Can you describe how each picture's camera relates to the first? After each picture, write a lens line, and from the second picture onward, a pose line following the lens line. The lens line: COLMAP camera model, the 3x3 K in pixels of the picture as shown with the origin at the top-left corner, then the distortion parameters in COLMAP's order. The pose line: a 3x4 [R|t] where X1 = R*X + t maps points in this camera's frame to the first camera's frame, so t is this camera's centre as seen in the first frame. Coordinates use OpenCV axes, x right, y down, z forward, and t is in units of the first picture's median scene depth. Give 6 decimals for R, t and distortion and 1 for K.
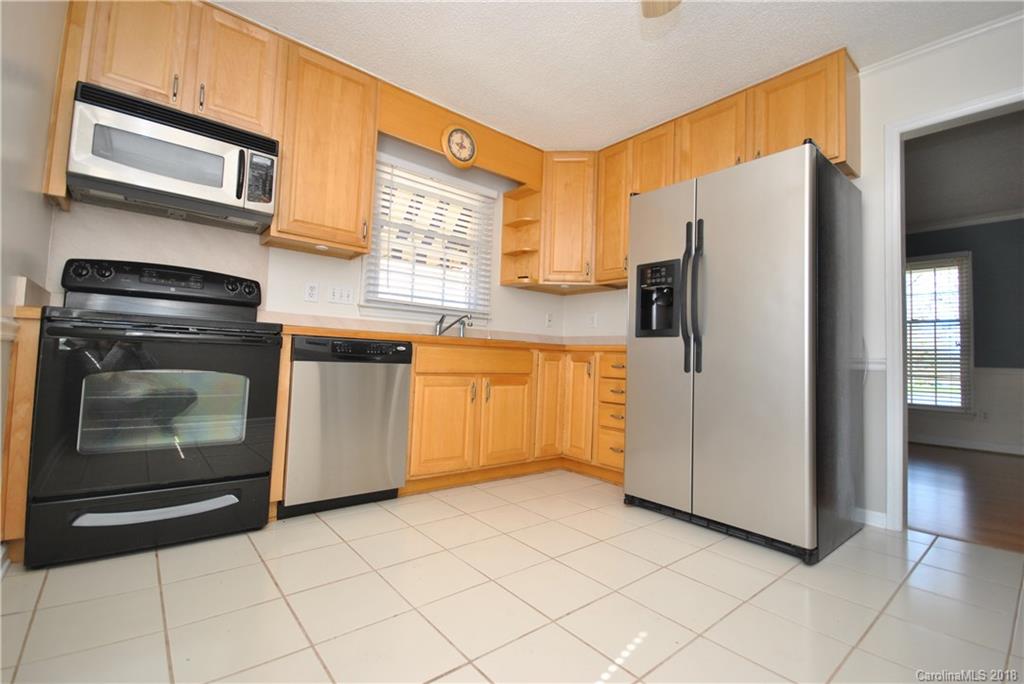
lens RADIAL K [[452.6, 0, 511.0], [0, 452.6, 336.9], [0, 0, 1]] dist [-0.000814, -0.001806]
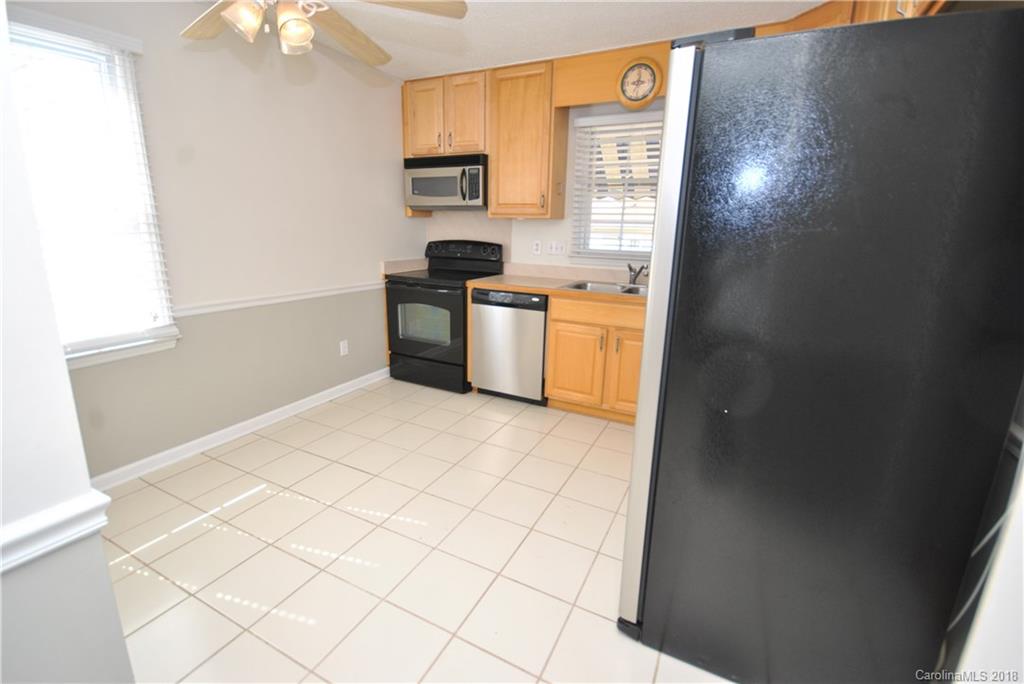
lens RADIAL K [[452.6, 0, 510.0], [0, 452.6, 334.7], [0, 0, 1]] dist [-0.000814, -0.001806]
pose [[0.379749, 0.190100, -0.905346, 0.851707], [0.041037, 0.974233, 0.221778, -0.154940], [0.924179, -0.121372, 0.362164, 0.409710]]
